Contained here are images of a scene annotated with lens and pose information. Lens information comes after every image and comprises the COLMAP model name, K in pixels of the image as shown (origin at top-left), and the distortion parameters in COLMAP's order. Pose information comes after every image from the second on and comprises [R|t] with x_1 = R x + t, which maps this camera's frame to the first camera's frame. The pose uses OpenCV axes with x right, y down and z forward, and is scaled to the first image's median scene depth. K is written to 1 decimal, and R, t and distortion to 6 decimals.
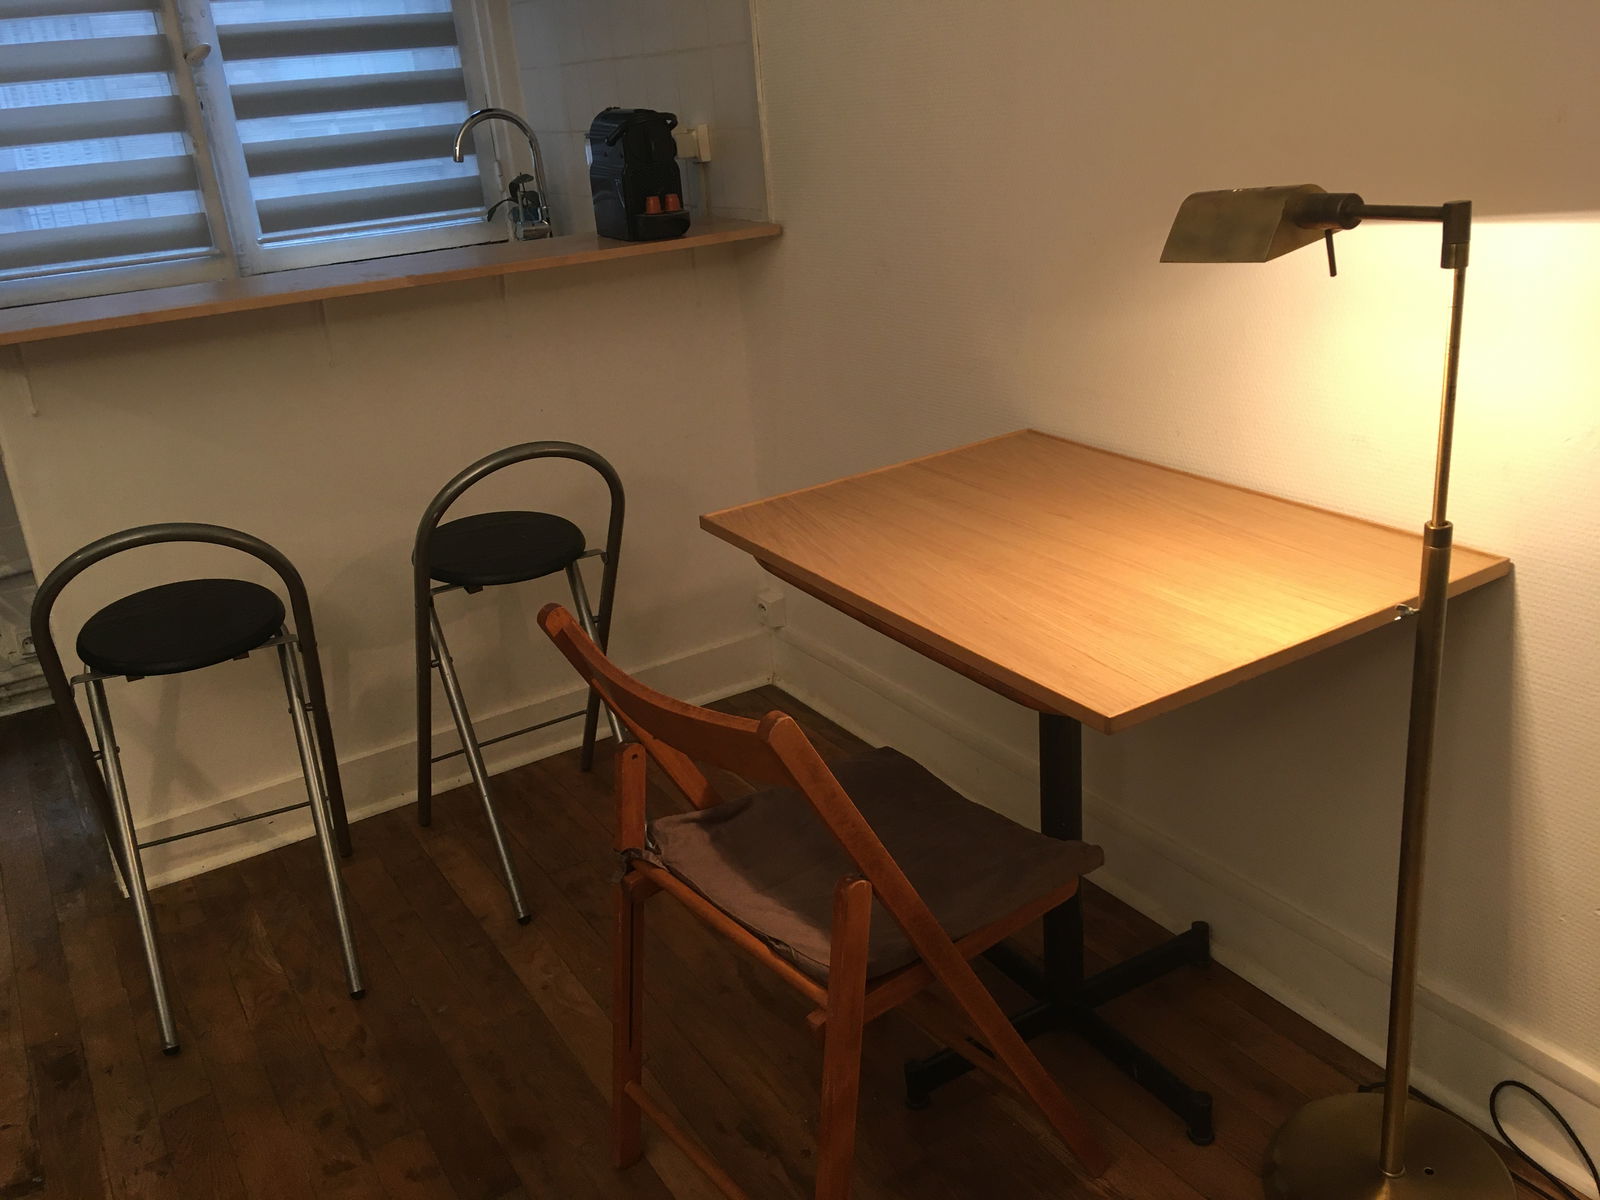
lens RADIAL K [[1346.5, 0, 798.2], [0, 1346.5, 601.7], [0, 0, 1]] dist [0.121519, -0.188305]
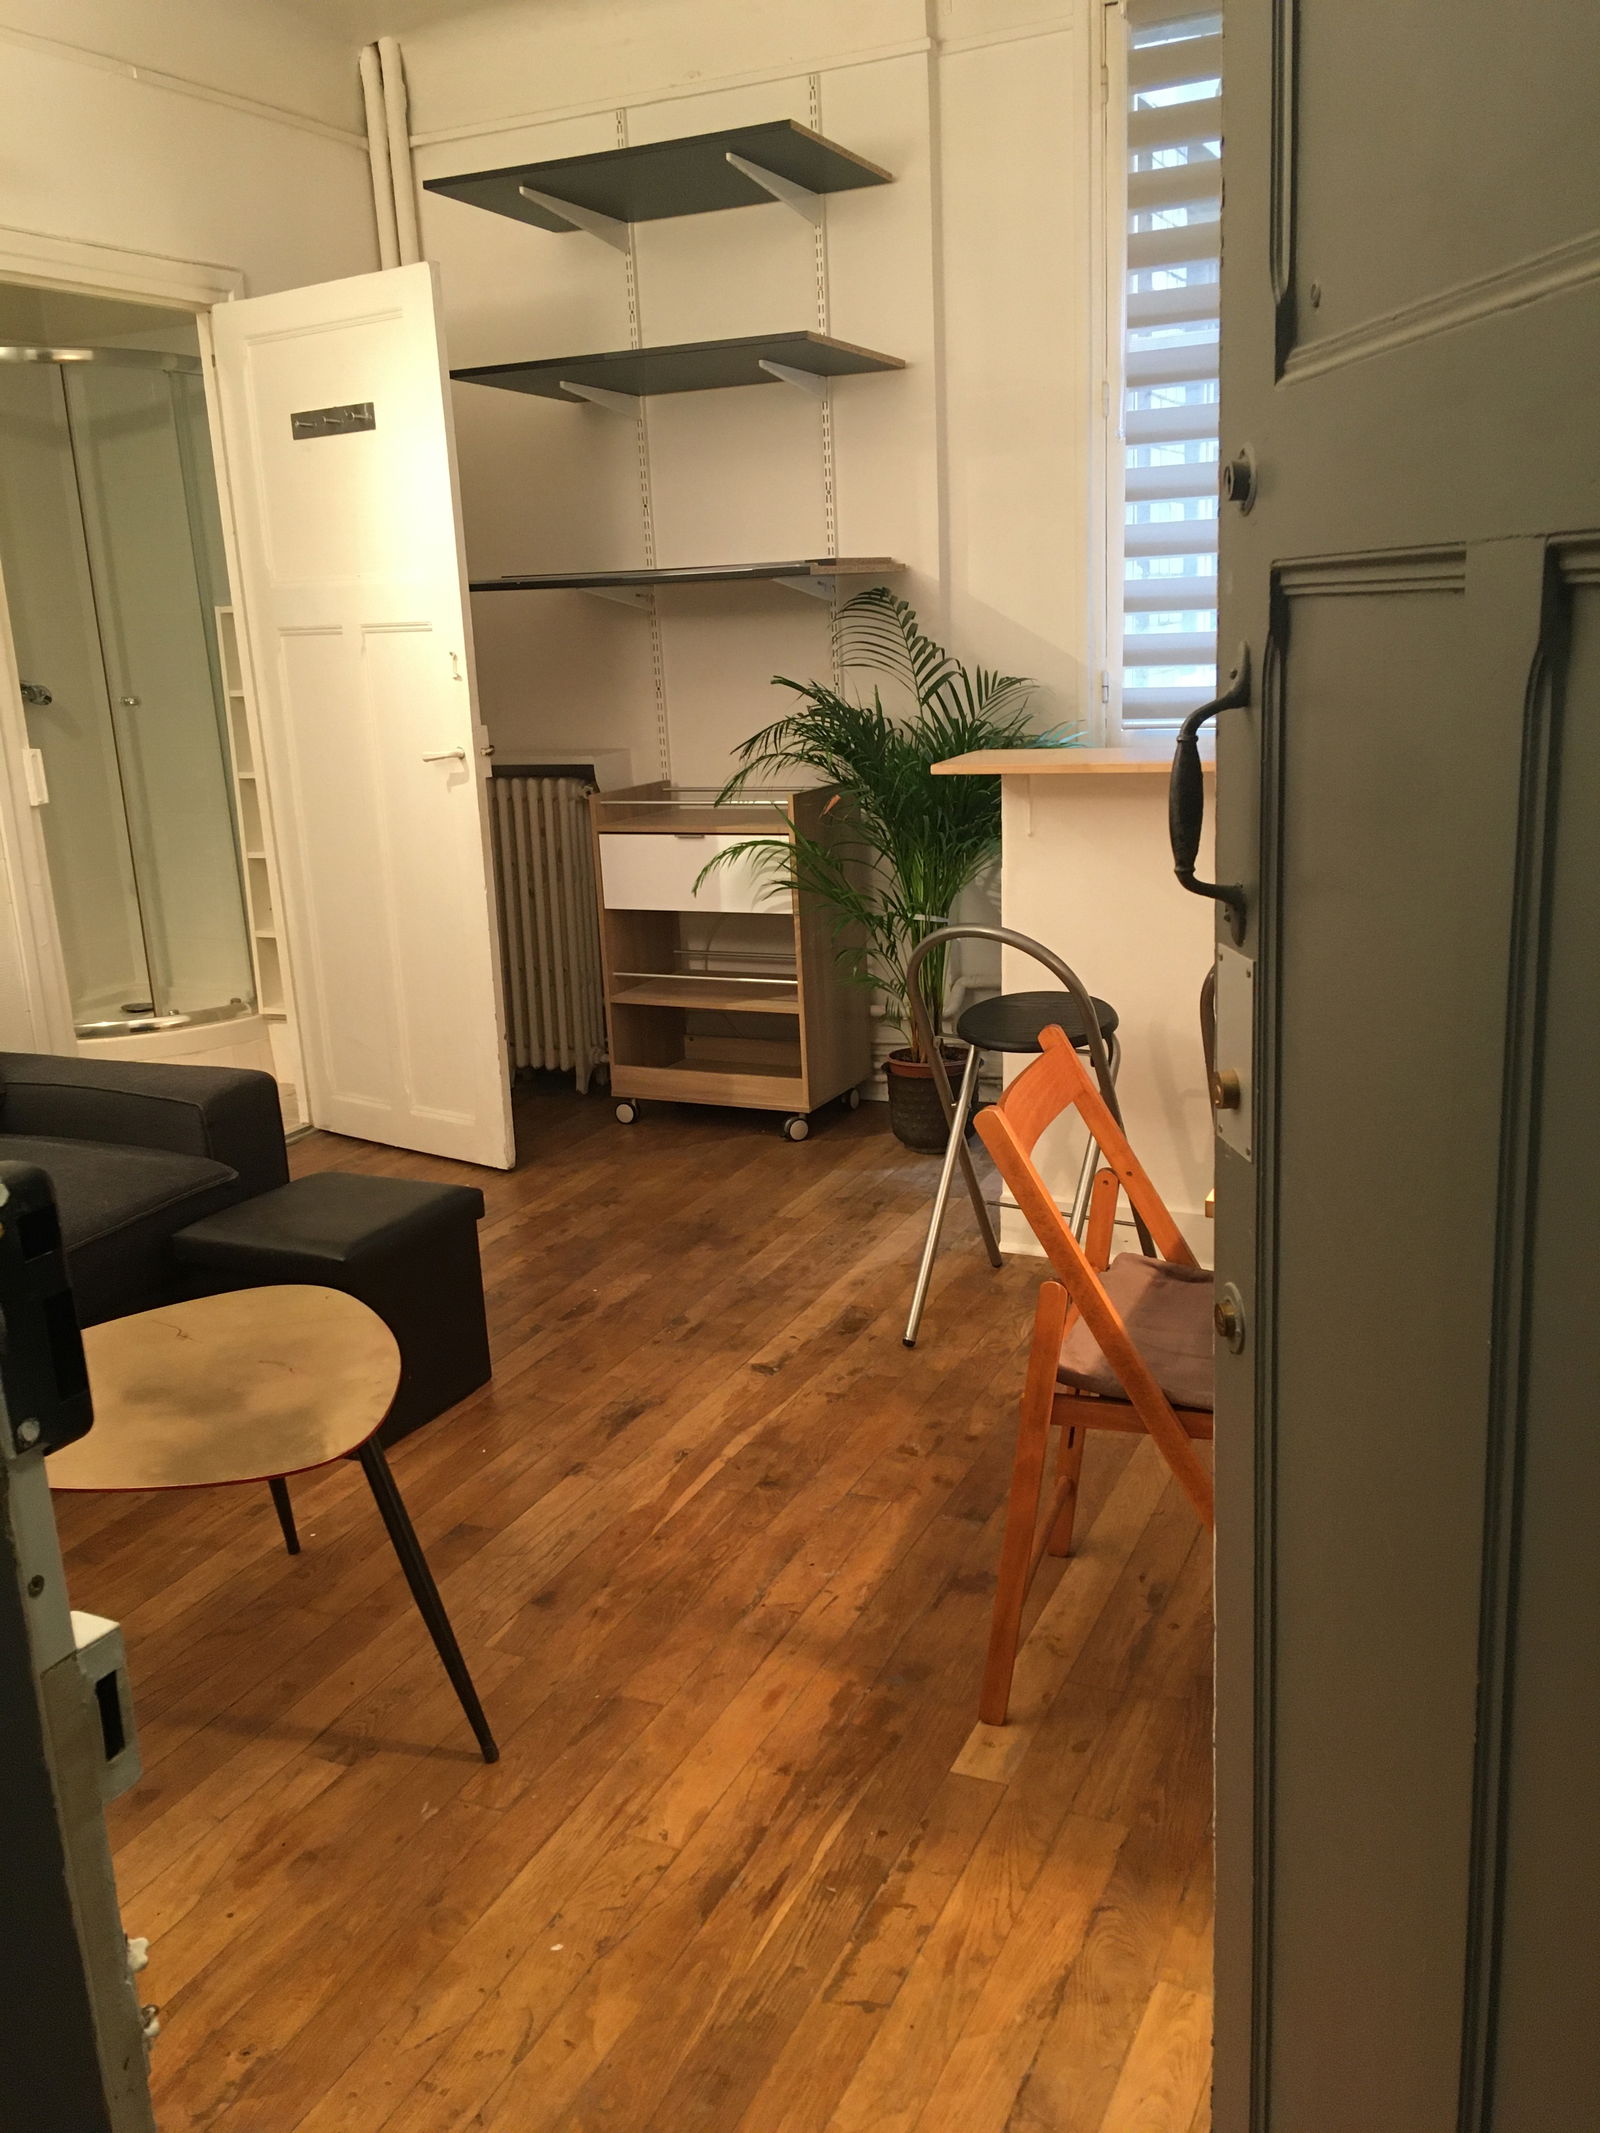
lens RADIAL K [[1795.1, 0, 800.0], [0, 1795.1, 1066.5], [0, 0, 1]] dist [0.121519, -0.188305]
pose [[0.556063, 0.256222, -0.790660, 0.474860], [-0.299190, 0.949231, 0.097191, -0.025488], [0.775422, 0.182514, 0.604492, -0.068704]]
